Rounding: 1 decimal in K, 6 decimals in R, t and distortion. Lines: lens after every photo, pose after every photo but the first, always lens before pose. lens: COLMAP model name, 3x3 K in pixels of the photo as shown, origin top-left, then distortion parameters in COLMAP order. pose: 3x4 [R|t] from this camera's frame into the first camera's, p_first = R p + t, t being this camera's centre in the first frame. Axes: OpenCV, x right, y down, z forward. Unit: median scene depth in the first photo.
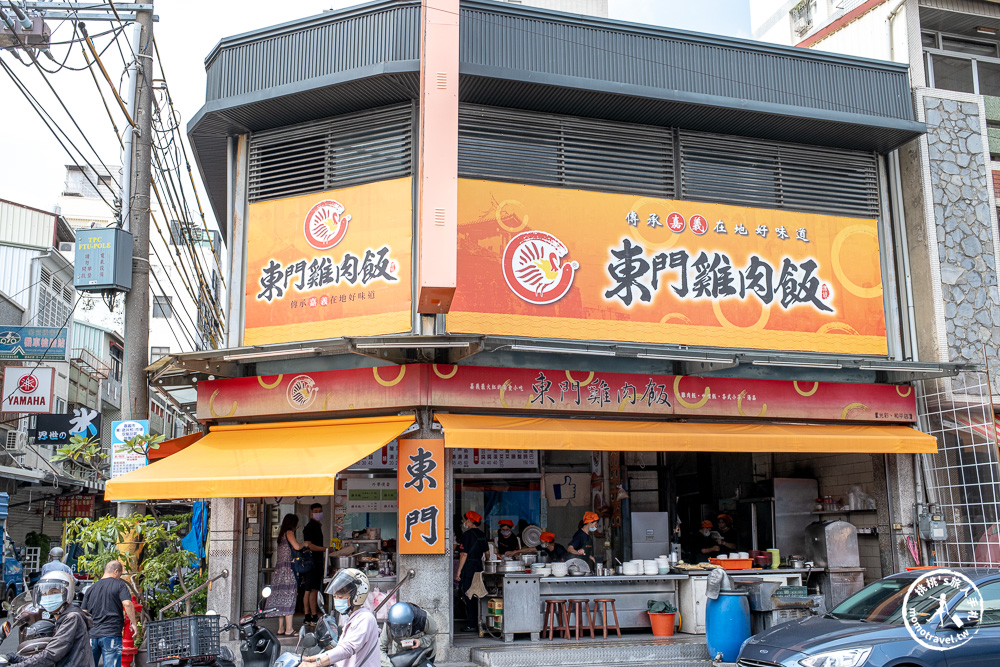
lens RADIAL K [[1083.7, 0, 498.1], [0, 1083.7, 336.0], [0, 0, 1]] dist [0.017209, 0.000000]
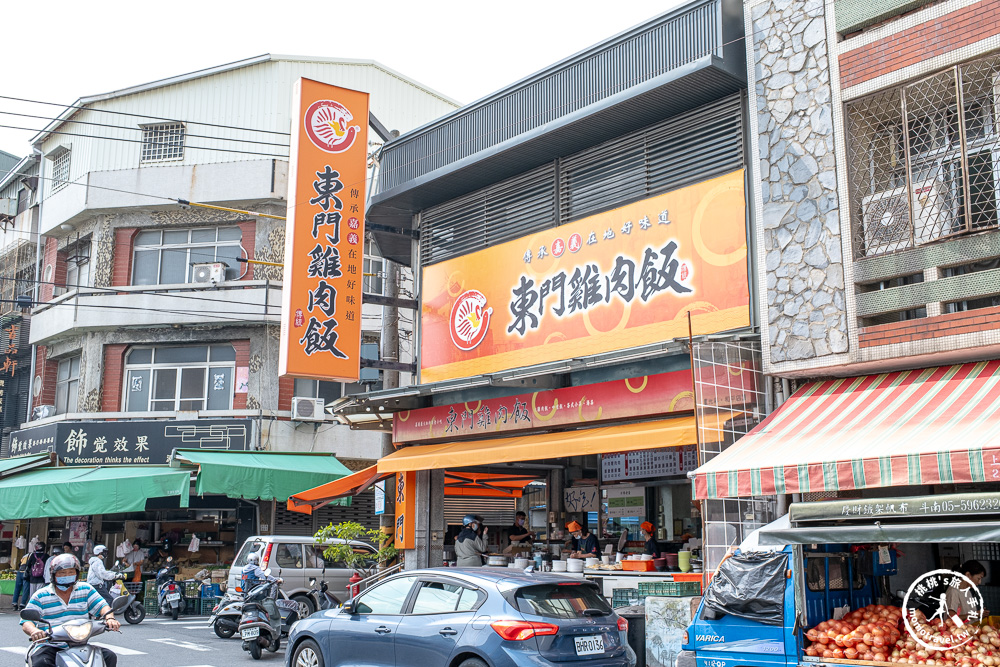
lens RADIAL K [[1083.7, 0, 497.0], [0, 1083.7, 330.2], [0, 0, 1]] dist [0.017209, 0.000000]
pose [[0.384422, -0.170684, -0.907241, 1.098506], [0.166233, 0.979493, -0.113840, 0.088493], [0.908067, -0.107051, 0.404912, 0.493499]]
